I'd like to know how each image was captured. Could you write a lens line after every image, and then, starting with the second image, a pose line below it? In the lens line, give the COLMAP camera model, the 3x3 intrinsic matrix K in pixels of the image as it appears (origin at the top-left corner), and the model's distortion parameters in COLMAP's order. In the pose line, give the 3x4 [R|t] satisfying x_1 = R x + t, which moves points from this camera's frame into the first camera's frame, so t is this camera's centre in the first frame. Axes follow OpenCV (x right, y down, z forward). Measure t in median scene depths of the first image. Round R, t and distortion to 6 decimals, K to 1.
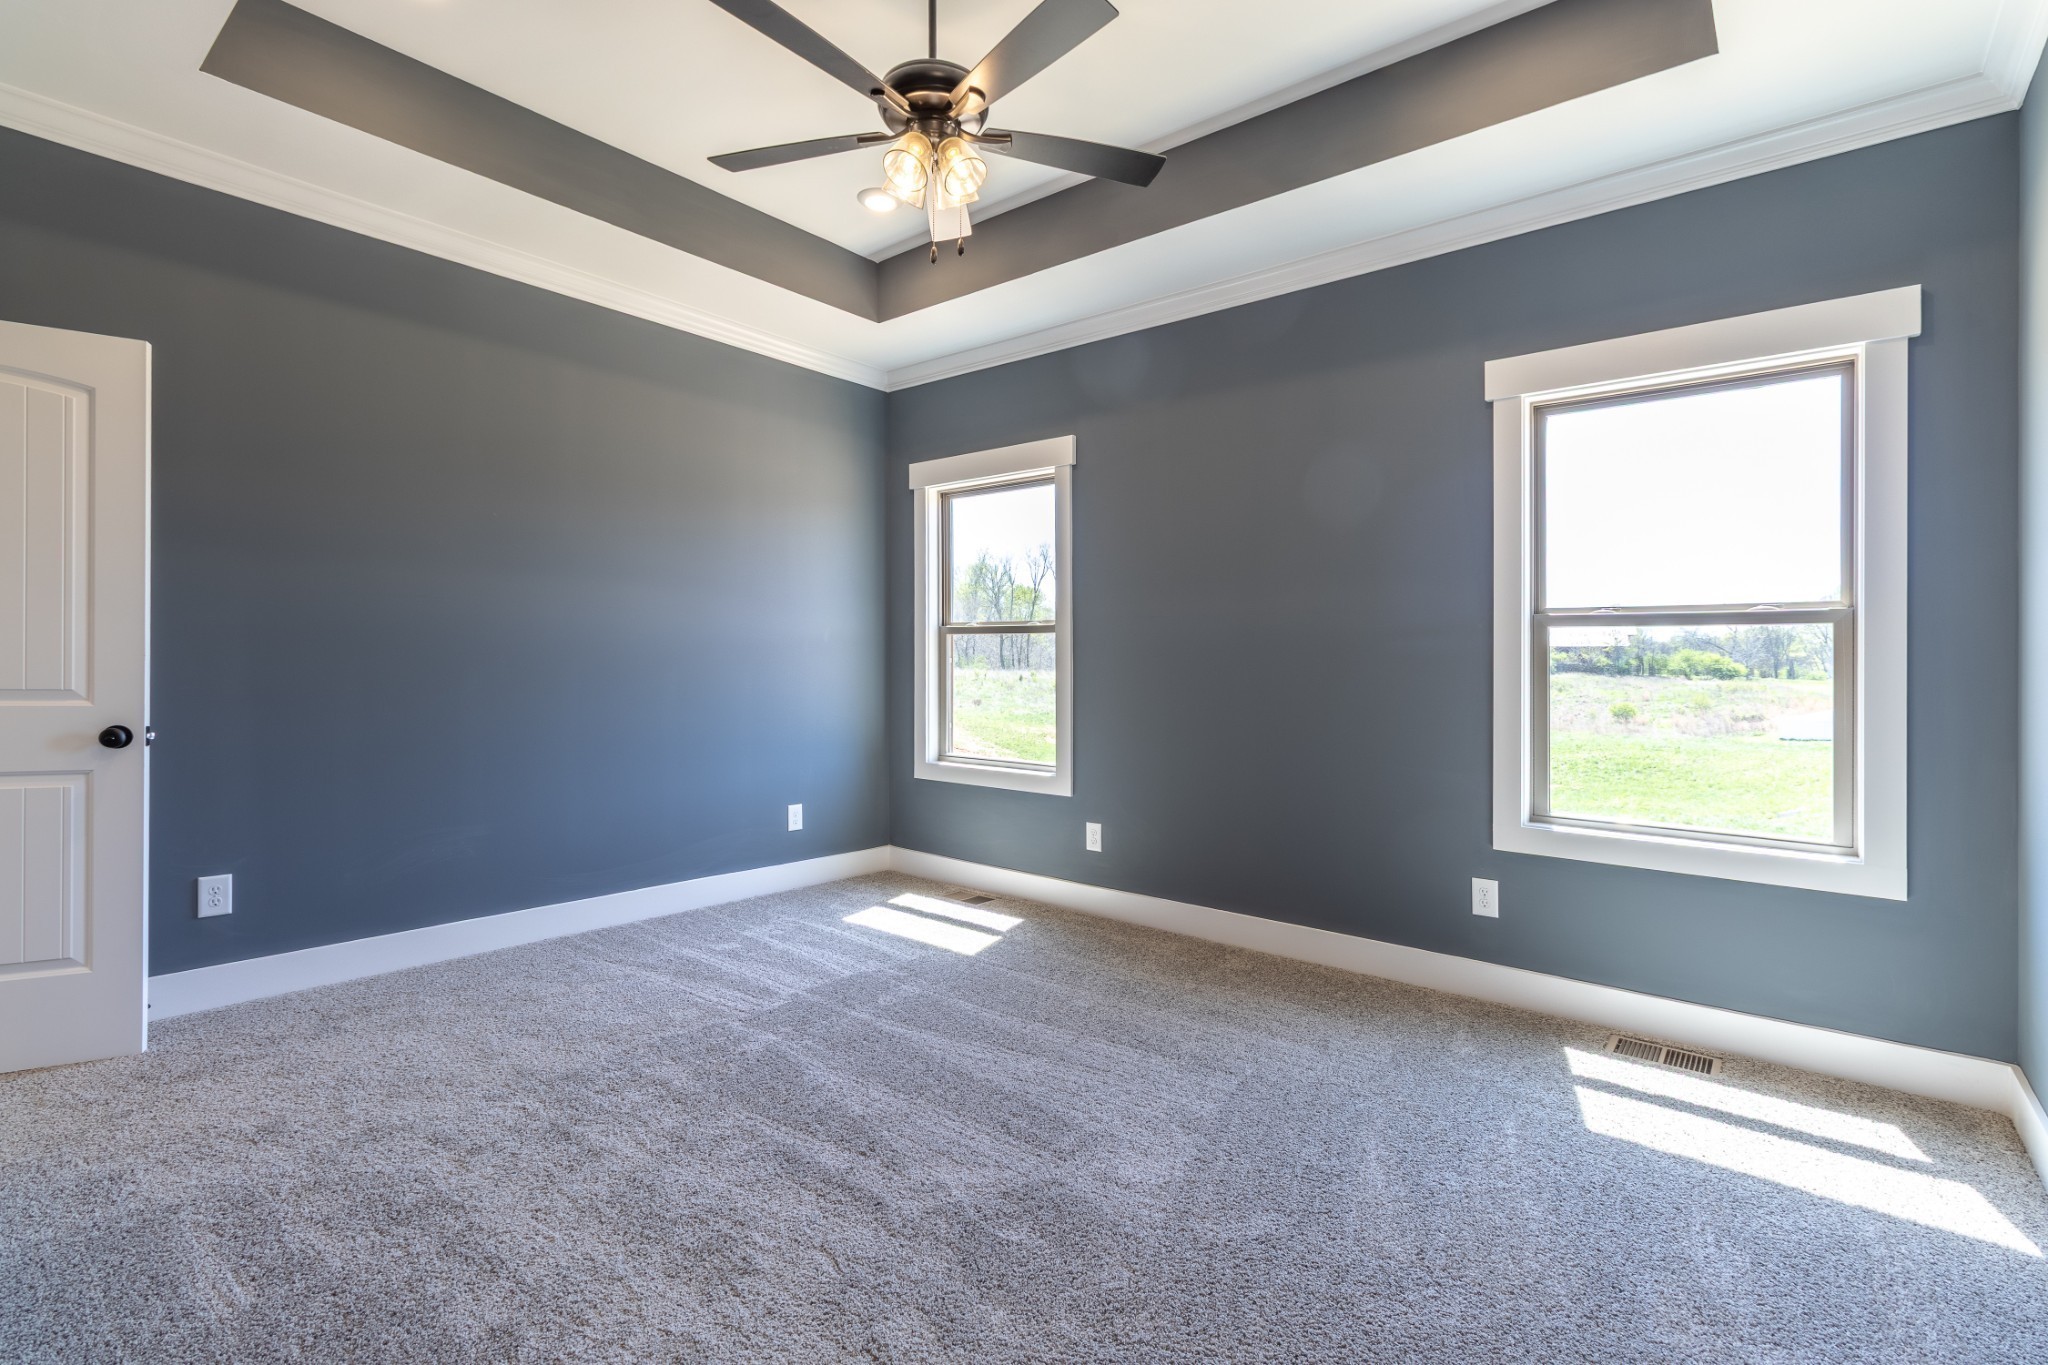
lens RADIAL K [[1048.8, 0, 1023.8], [0, 1048.8, 645.8], [0, 0, 1]] dist [-0.000011, -0.000016]
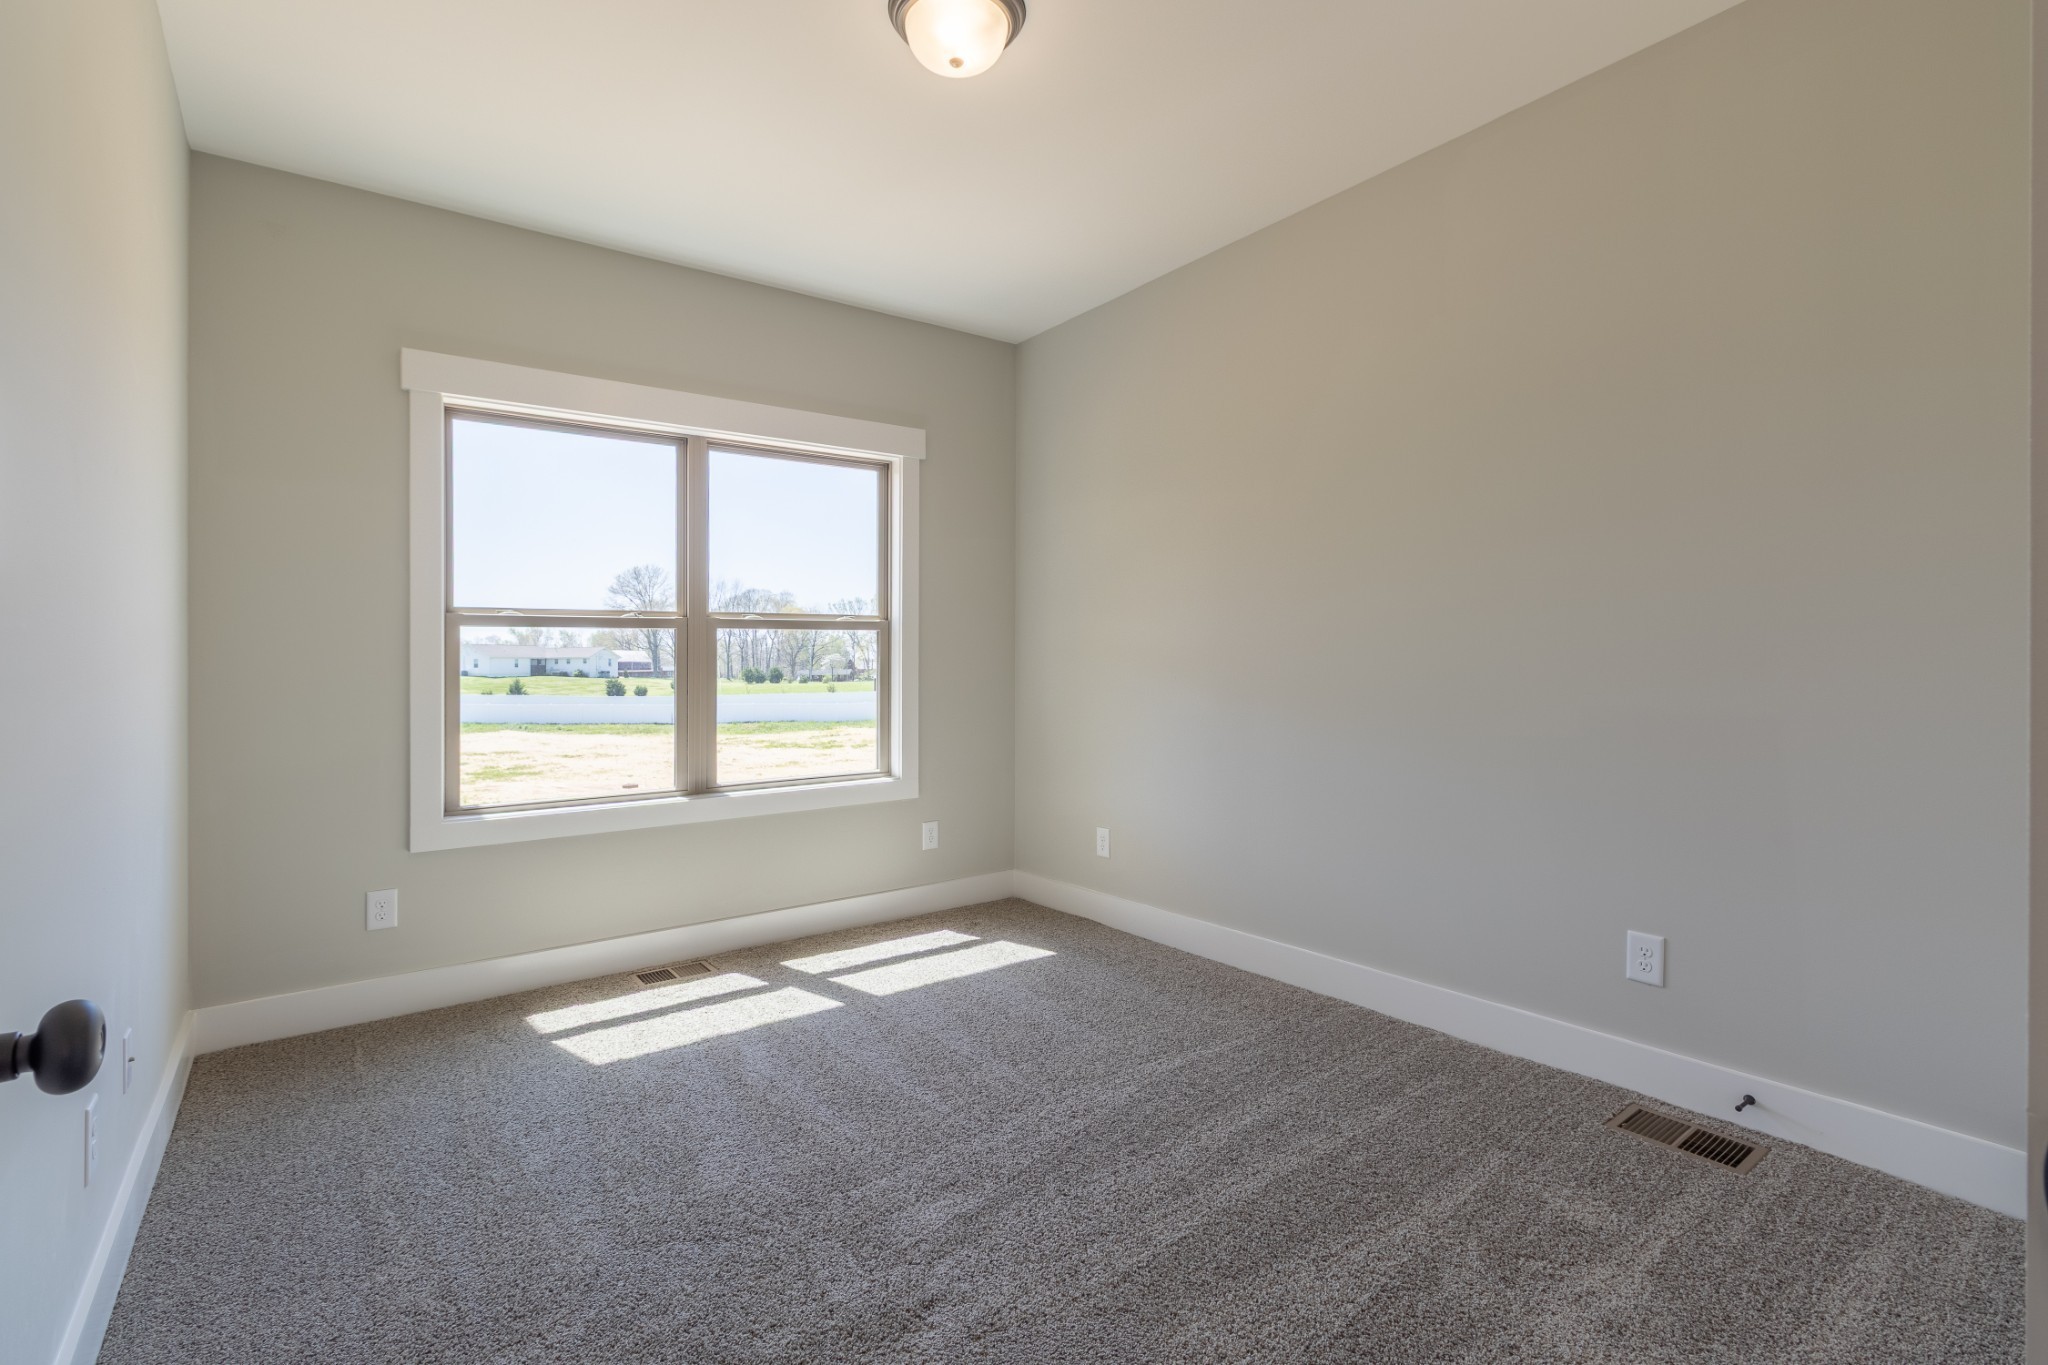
lens RADIAL K [[940.2, 0, 1023.8], [0, 940.2, 667.0], [0, 0, 1]] dist [0.002256, -0.000013]
pose [[0.194958, -0.022361, 0.980557, -0.364431], [-0.001404, 0.999733, 0.023077, 0.000507], [-0.980811, -0.005876, 0.194875, 0.341304]]
